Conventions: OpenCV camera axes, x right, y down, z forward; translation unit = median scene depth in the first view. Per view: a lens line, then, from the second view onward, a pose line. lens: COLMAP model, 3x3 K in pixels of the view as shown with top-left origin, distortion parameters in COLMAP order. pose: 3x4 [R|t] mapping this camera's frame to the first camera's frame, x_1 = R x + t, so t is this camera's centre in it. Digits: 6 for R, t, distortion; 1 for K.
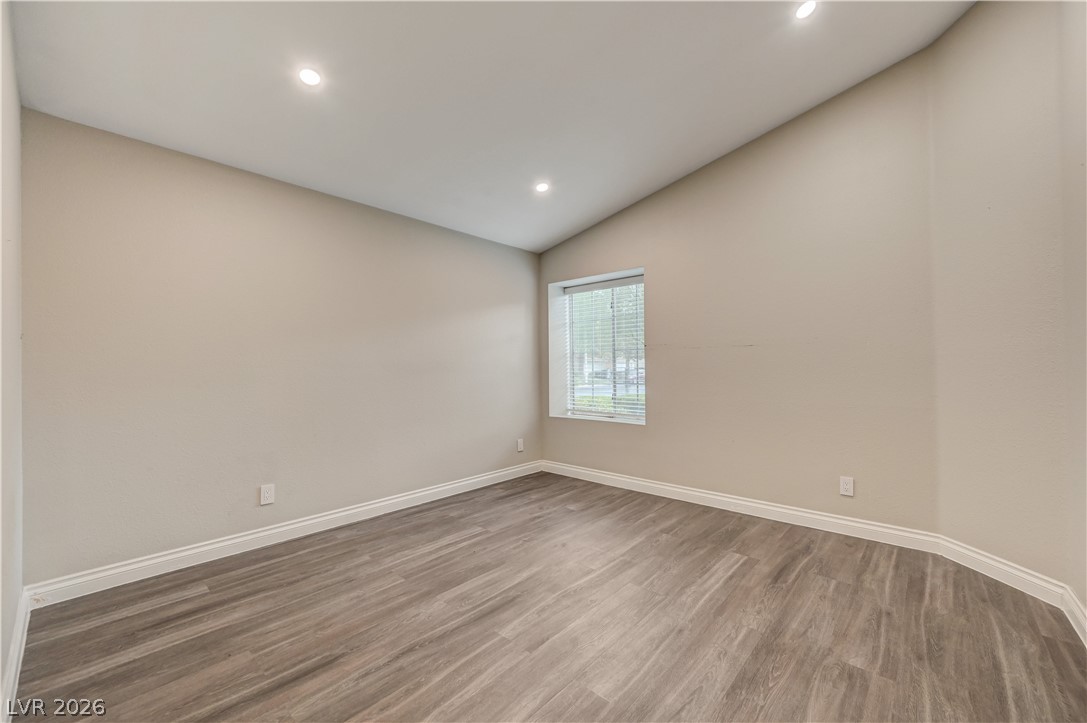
lens RADIAL K [[428.5, 0, 551.3], [0, 428.5, 364.2], [0, 0, 1]] dist [0.006081, 0.000213]
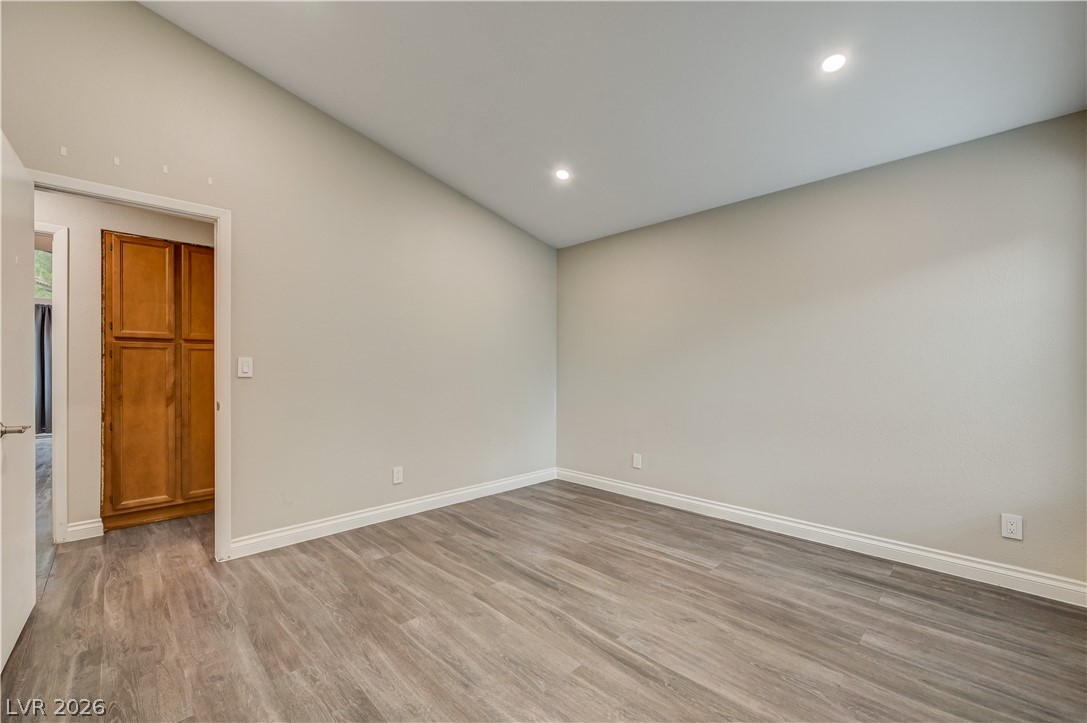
lens RADIAL K [[428.5, 0, 546.7], [0, 428.5, 367.5], [0, 0, 1]] dist [0.006081, 0.000213]
pose [[-0.052710, -0.000810, -0.998610, 0.761450], [0.009989, 0.999949, -0.001338, -0.001281], [0.998560, -0.010045, -0.052699, 0.810827]]
